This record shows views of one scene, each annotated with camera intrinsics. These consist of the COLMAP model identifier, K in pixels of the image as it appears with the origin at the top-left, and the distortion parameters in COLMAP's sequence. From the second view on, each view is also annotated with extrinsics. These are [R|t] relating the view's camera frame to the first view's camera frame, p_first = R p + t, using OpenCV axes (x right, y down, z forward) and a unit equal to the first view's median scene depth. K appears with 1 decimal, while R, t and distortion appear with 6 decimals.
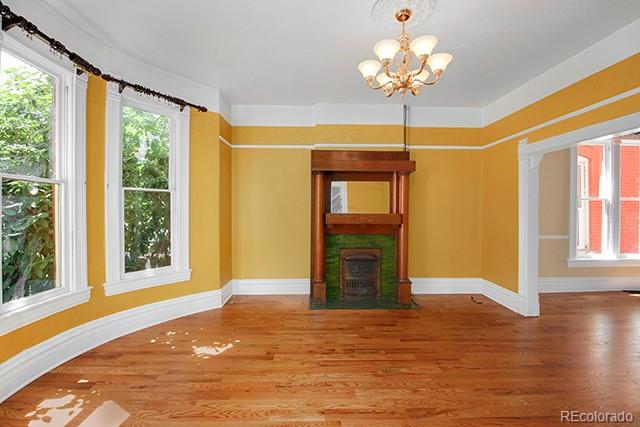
lens RADIAL K [[277.5, 0, 321.0], [0, 277.5, 210.9], [0, 0, 1]] dist [-0.013126, -0.000952]
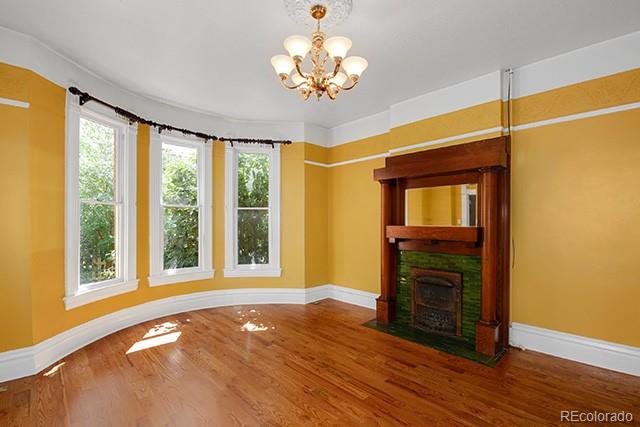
lens RADIAL K [[291.2, 0, 321.0], [0, 291.2, 219.2], [0, 0, 1]] dist [-0.002284, -0.008021]
pose [[0.676681, -0.010590, -0.736200, 0.574731], [-0.000192, 0.999894, -0.014560, 0.001332], [0.736276, 0.009994, 0.676608, 0.191107]]
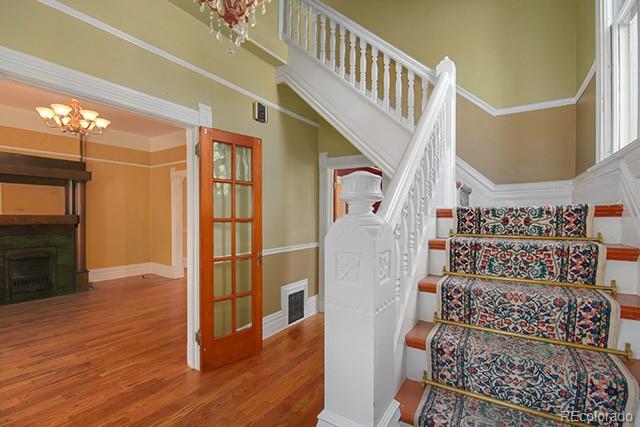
lens RADIAL K [[291.2, 0, 321.0], [0, 291.2, 219.2], [0, 0, 1]] dist [-0.002284, -0.008021]
pose [[0.570593, -0.011849, 0.821147, -0.137353], [0.003287, 0.999921, 0.012144, 0.016203], [-0.821226, -0.004230, 0.570587, -0.575743]]
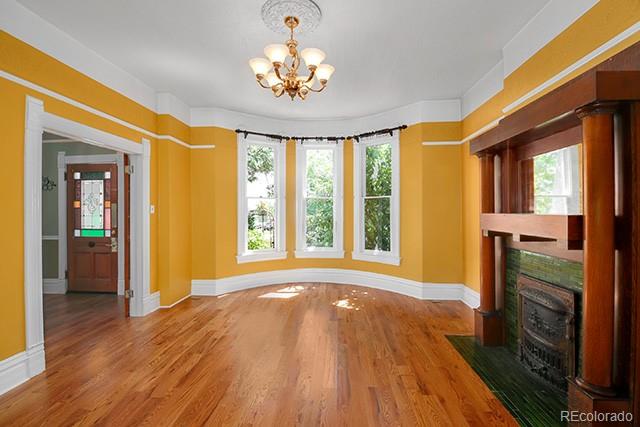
lens RADIAL K [[285.5, 0, 317.7], [0, 285.5, 210.1], [0, 0, 1]] dist [-0.000981, -0.000286]
pose [[-0.110593, -0.008296, -0.993831, 0.759451], [-0.000031, 0.999965, -0.008344, 0.005685], [0.993866, -0.000892, -0.110589, 0.678006]]
